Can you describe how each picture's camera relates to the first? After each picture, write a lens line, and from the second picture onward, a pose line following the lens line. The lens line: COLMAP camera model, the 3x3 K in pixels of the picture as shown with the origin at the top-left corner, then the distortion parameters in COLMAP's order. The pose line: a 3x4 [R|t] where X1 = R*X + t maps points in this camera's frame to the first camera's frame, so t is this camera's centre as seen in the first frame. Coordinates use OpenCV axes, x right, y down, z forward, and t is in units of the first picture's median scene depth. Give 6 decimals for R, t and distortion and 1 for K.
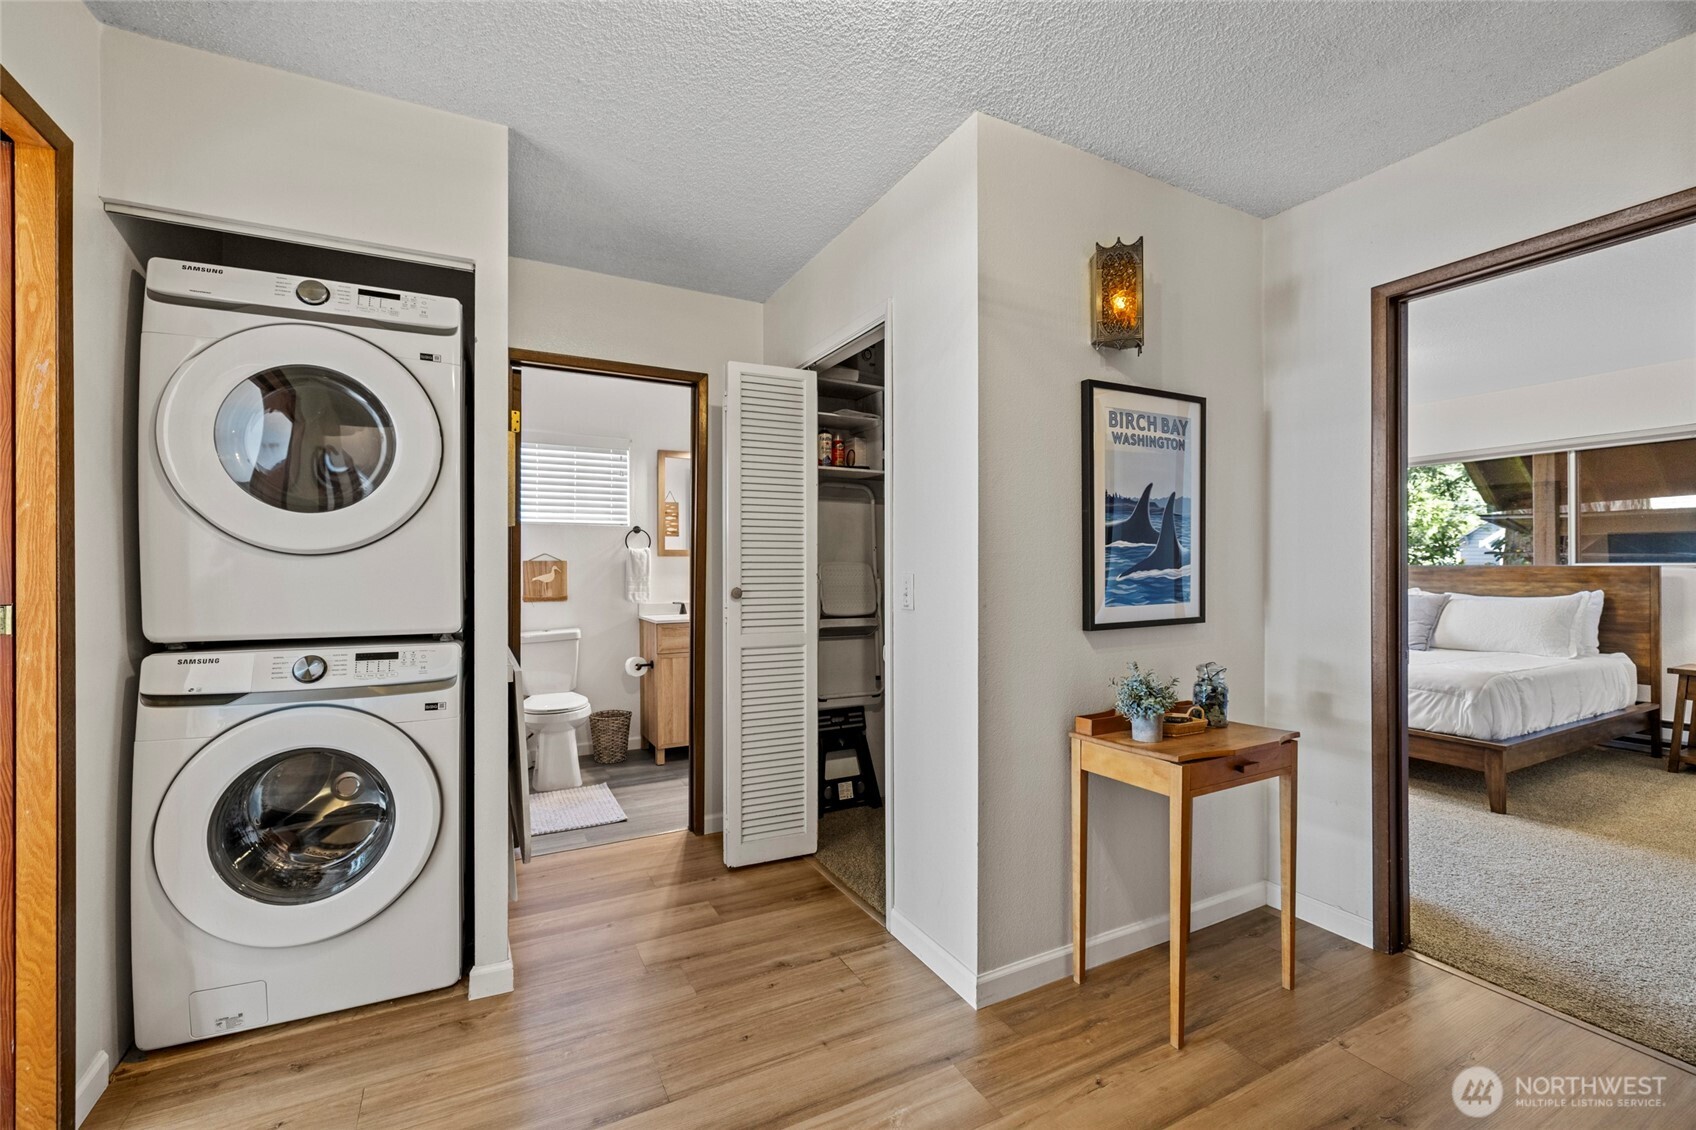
lens RADIAL K [[715.5, 0, 842.4], [0, 715.5, 554.7], [0, 0, 1]] dist [-0.002180, -0.000317]
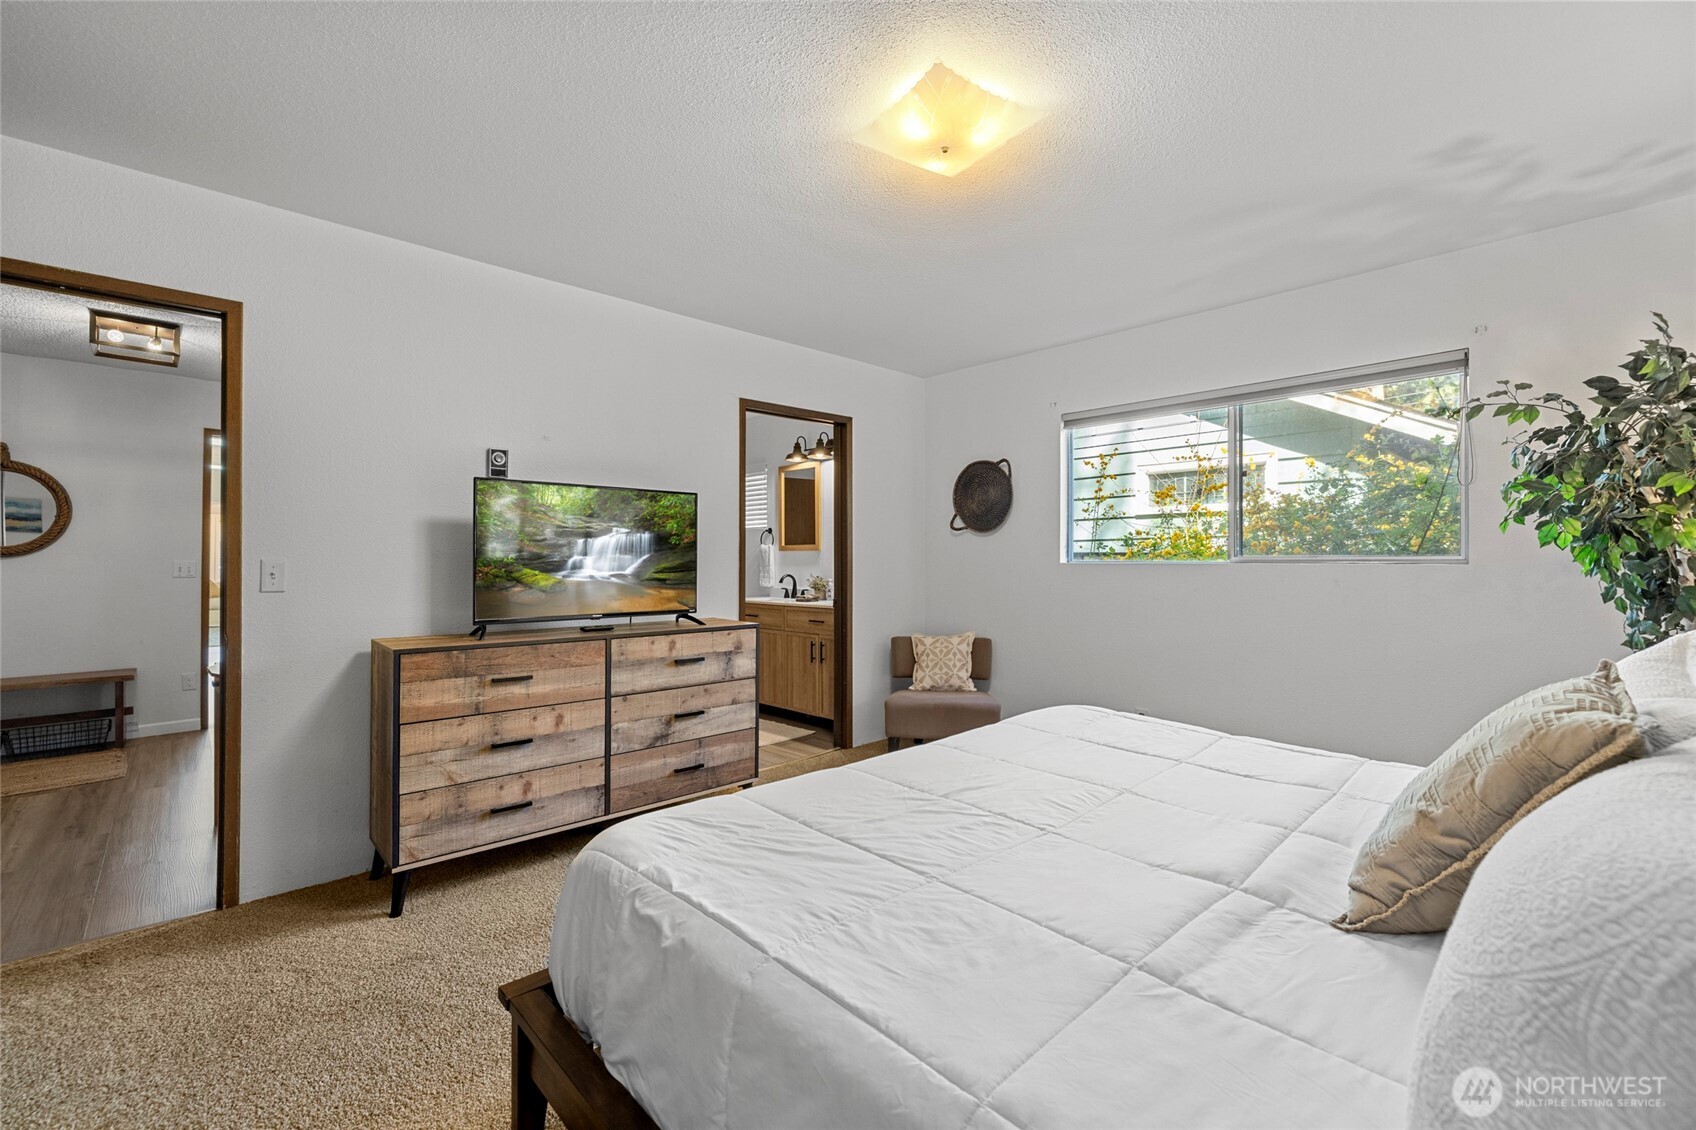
lens RADIAL K [[715.5, 0, 842.4], [0, 715.5, 554.7], [0, 0, 1]] dist [-0.002180, -0.000317]
pose [[0.257571, -0.004650, -0.966248, 0.926531], [0.014716, 0.999891, -0.000889, 0.010714], [0.966147, -0.013990, 0.257612, 0.732045]]
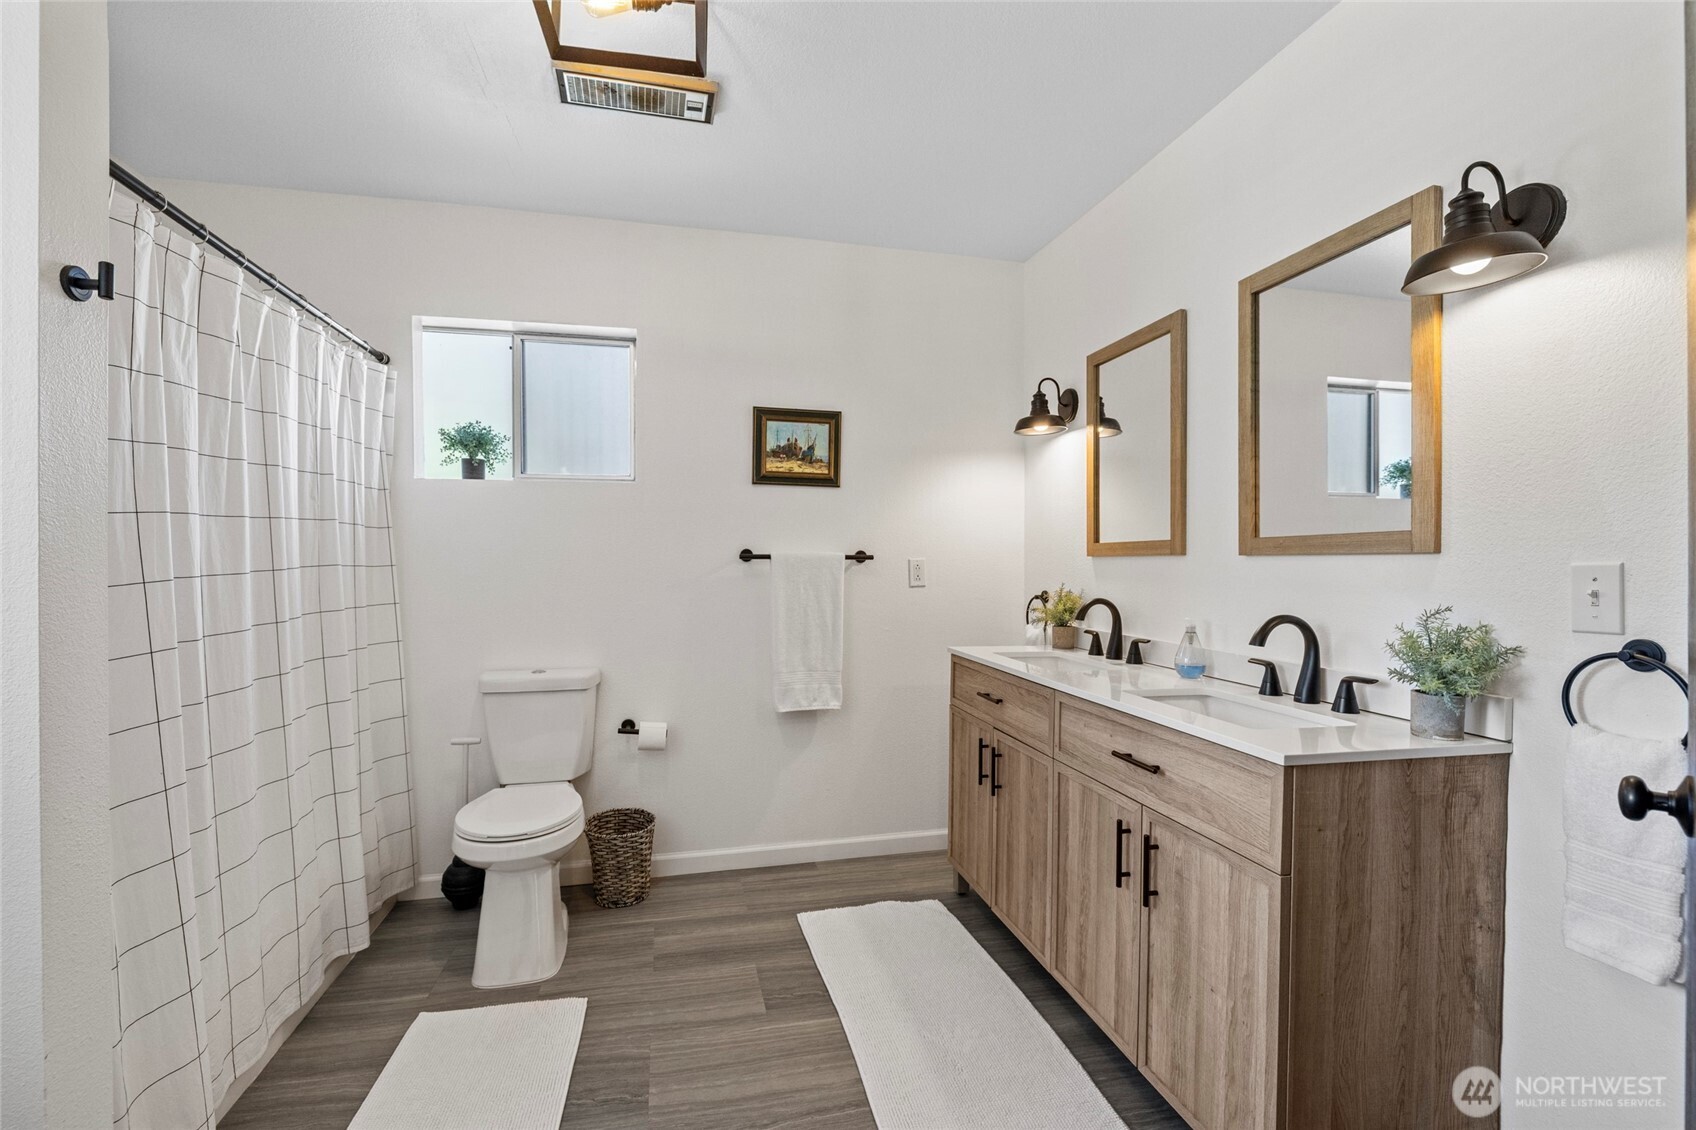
lens RADIAL K [[734.7, 0, 842.7], [0, 734.7, 563.5], [0, 0, 1]] dist [-0.013851, 0.000016]
pose [[-0.967208, -0.000489, 0.253986, -0.067854], [-0.003740, 0.999917, -0.012316, 0.015504], [-0.253959, -0.012862, -0.967129, 1.352526]]
